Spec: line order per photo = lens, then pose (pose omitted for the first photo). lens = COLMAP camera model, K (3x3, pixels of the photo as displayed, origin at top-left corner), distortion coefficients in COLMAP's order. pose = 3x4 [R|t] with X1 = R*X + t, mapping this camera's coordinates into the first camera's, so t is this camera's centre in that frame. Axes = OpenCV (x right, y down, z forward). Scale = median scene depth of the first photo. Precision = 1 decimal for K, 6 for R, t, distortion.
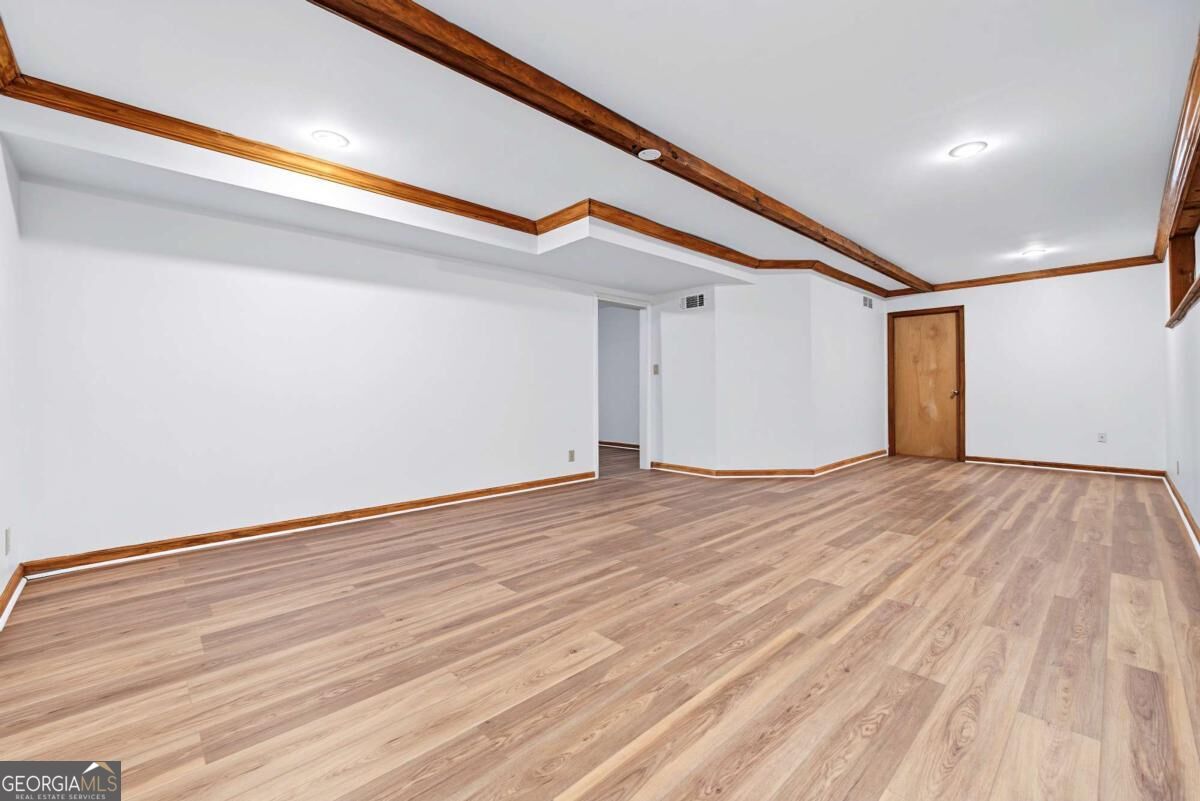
lens RADIAL K [[488.5, 0, 600.0], [0, 488.5, 400.5], [0, 0, 1]] dist [-0.014622, -0.000115]
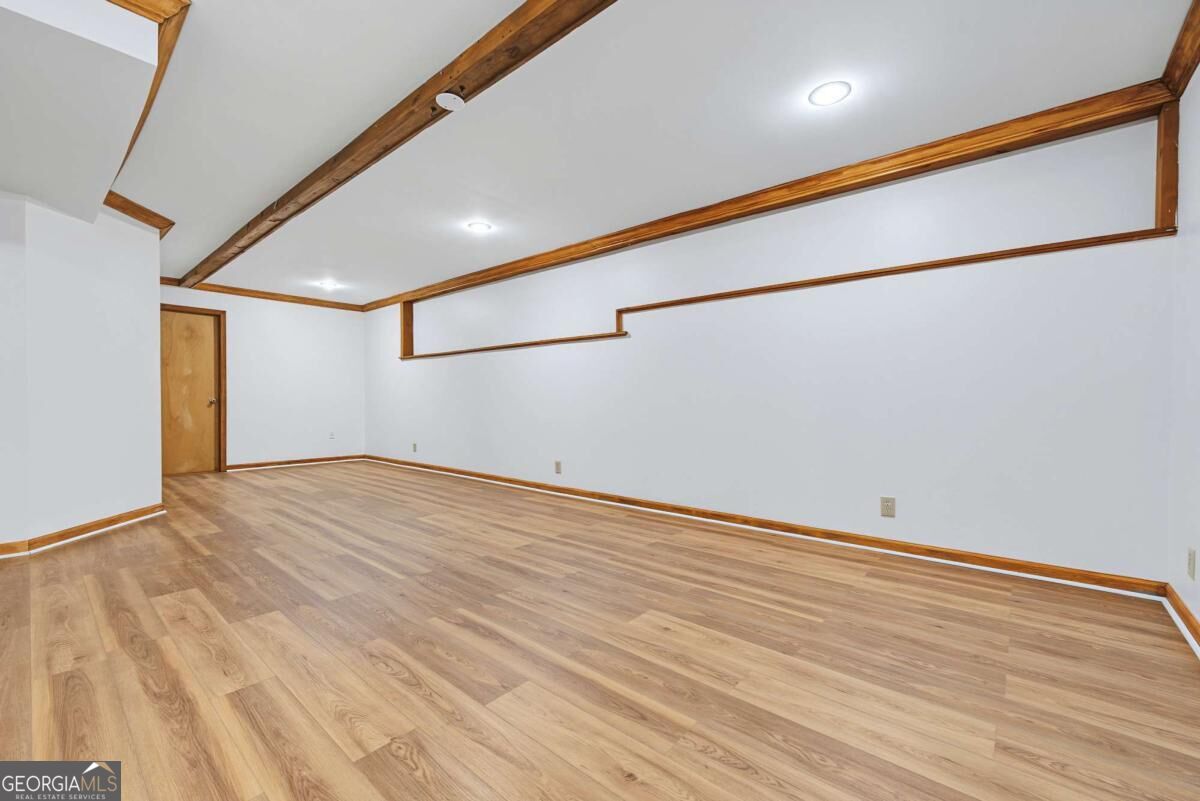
lens RADIAL K [[497.2, 0, 600.0], [0, 497.2, 400.5], [0, 0, 1]] dist [0.000622, -0.000076]
pose [[-0.101311, 0.000702, 0.994855, -0.835268], [0.020623, 0.999786, 0.001395, -0.004900], [-0.994641, 0.020658, -0.101303, 0.902170]]
